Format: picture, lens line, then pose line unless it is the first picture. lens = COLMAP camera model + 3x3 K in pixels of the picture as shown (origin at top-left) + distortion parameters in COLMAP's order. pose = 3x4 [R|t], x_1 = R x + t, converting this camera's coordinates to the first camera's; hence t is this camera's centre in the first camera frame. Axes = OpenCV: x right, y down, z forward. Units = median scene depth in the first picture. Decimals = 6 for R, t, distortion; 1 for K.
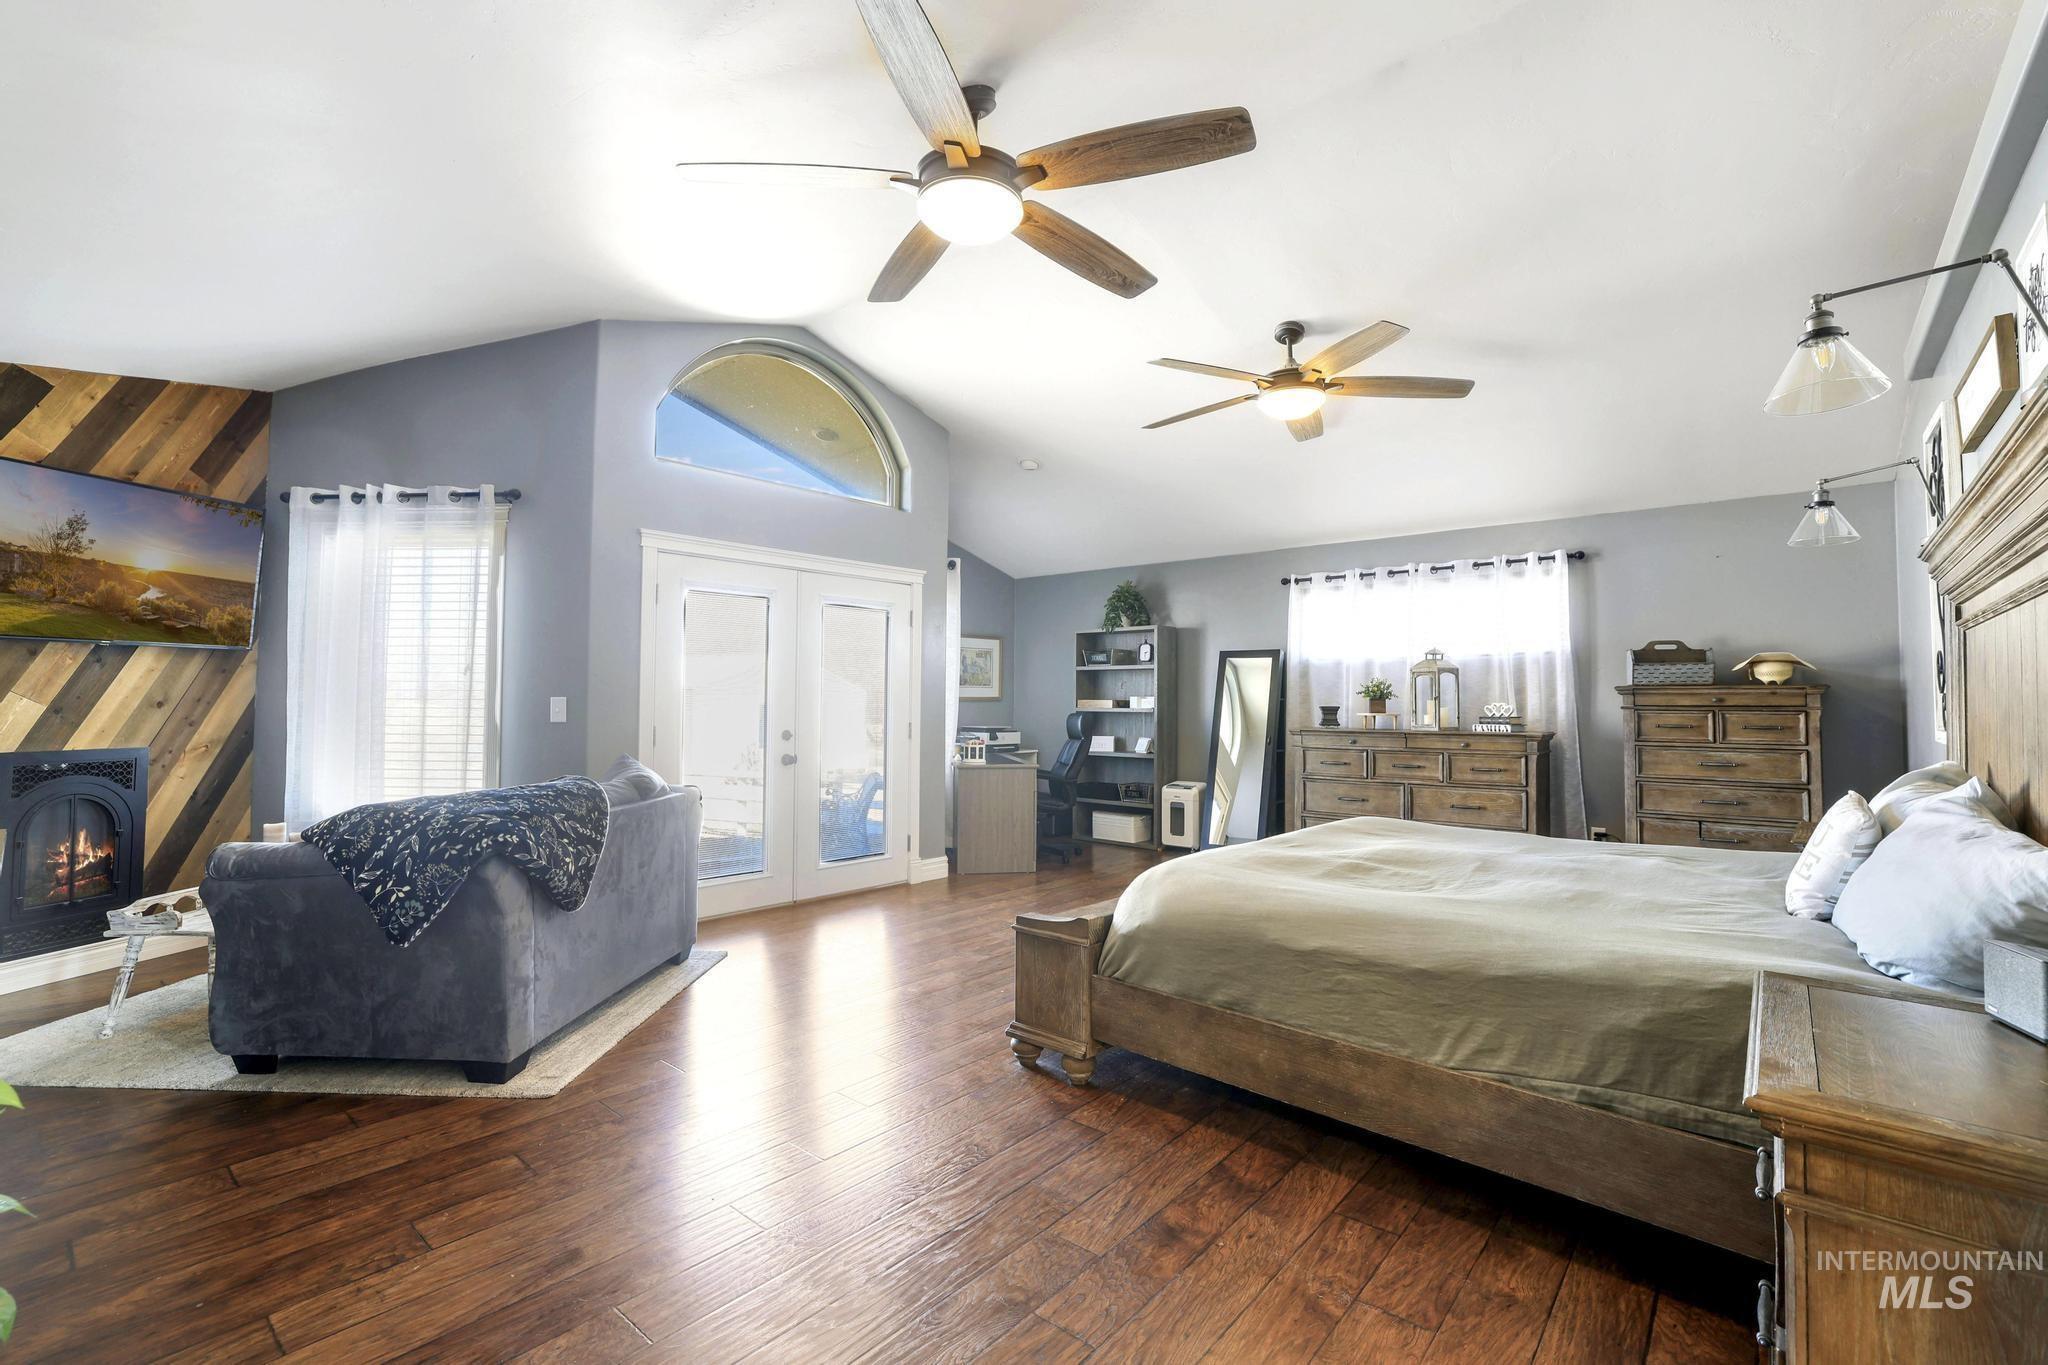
lens RADIAL K [[874.5, 0, 1024.0], [0, 874.5, 682.5], [0, 0, 1]] dist [-0.001464, -0.000212]
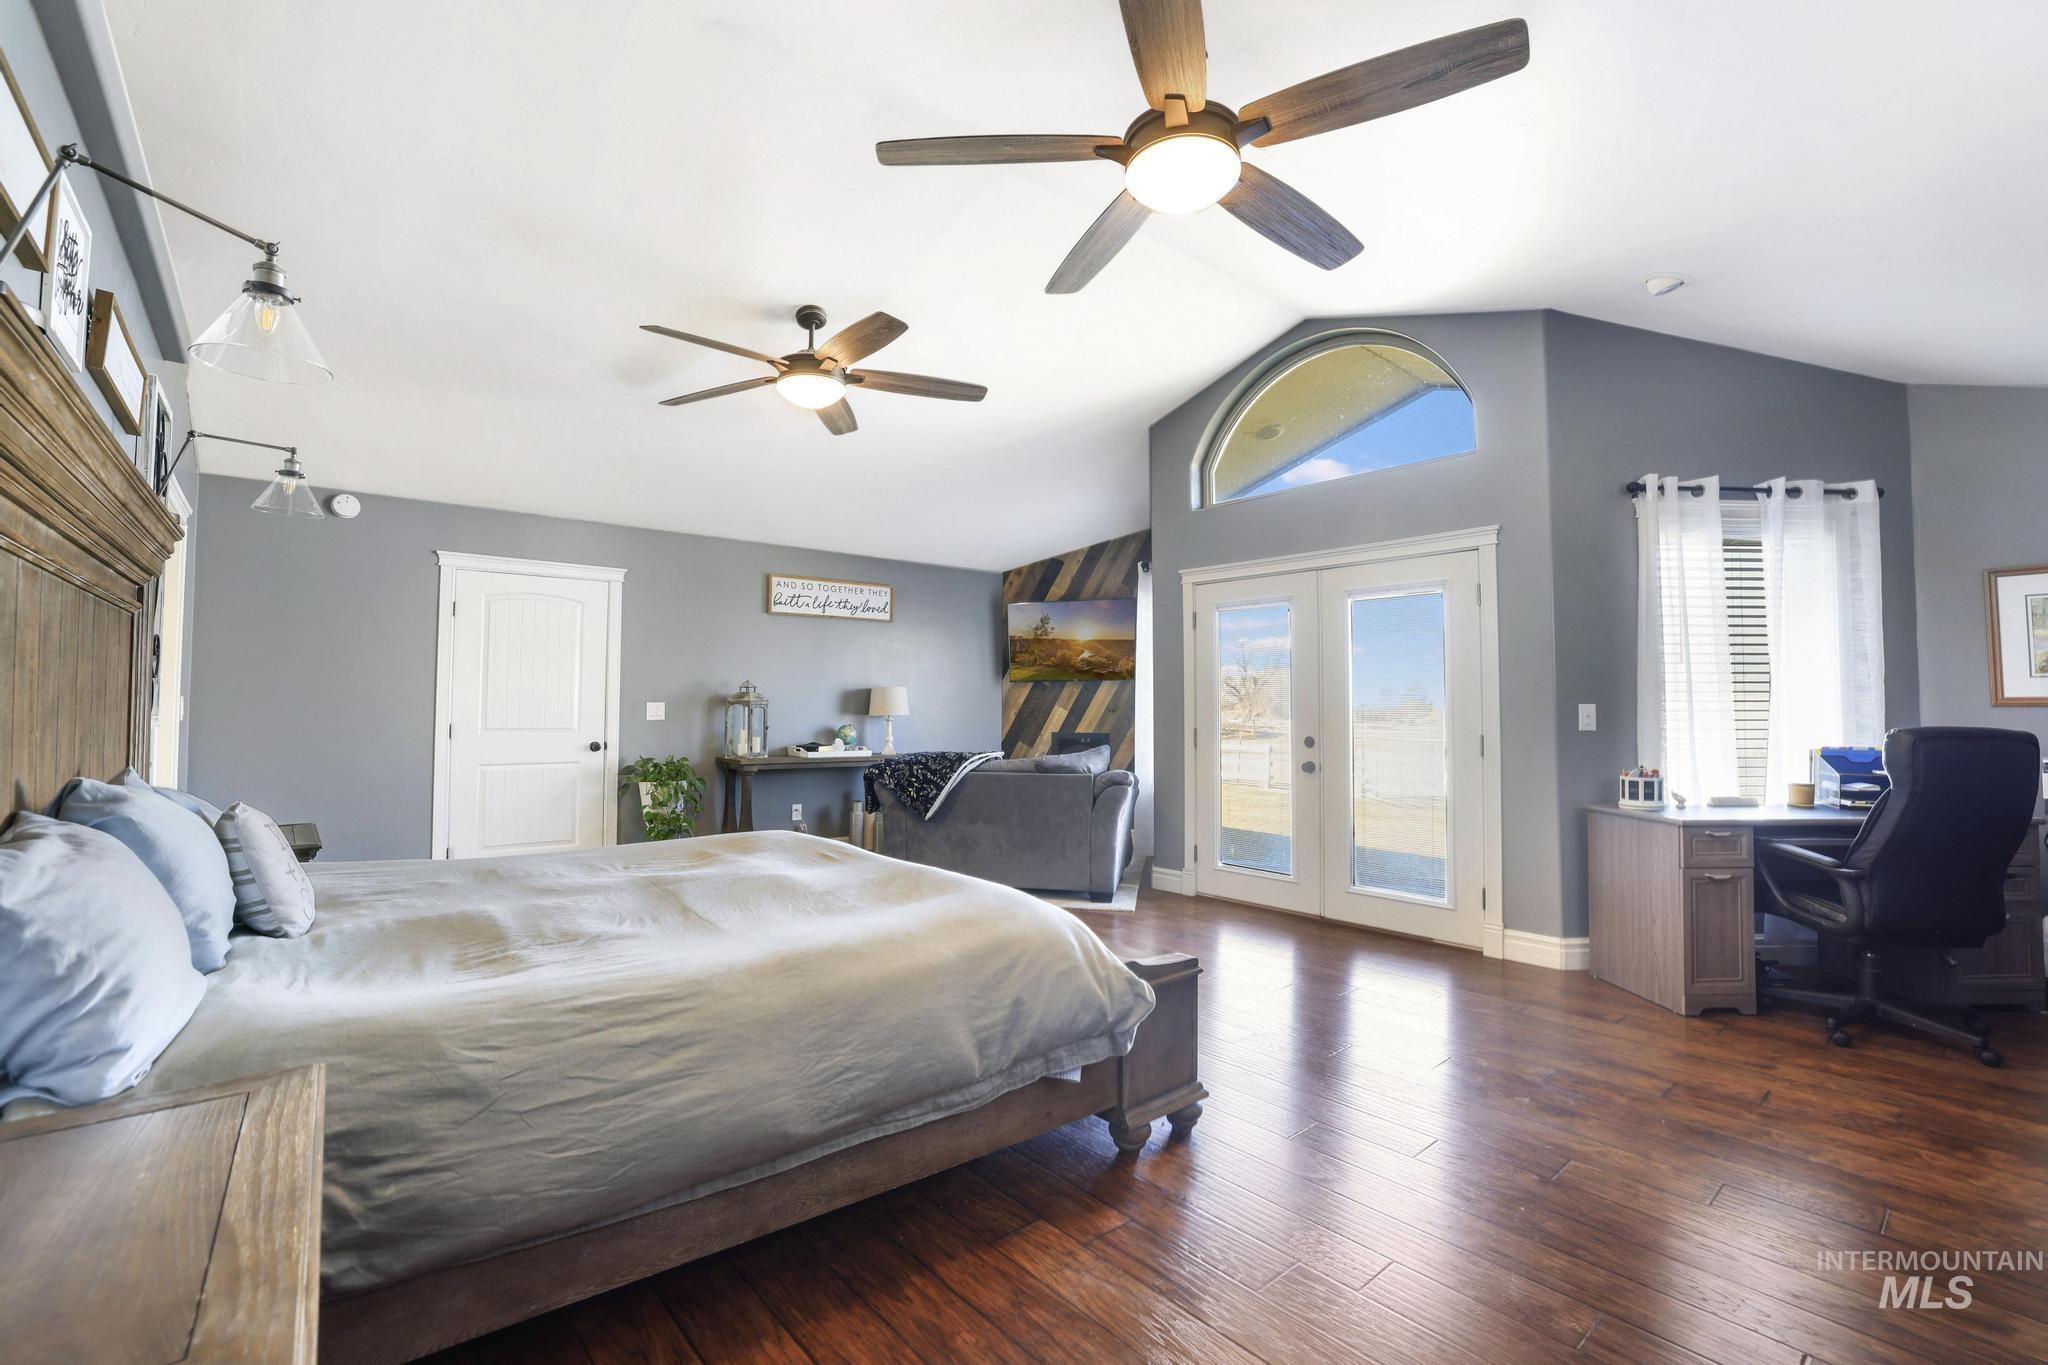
lens RADIAL K [[874.5, 0, 1024.0], [0, 874.5, 682.5], [0, 0, 1]] dist [-0.001464, -0.000212]
pose [[-0.106245, -0.035613, -0.993702, 0.962903], [0.018789, 0.999108, -0.037816, 0.033681], [0.994162, -0.022689, -0.105481, 1.038690]]
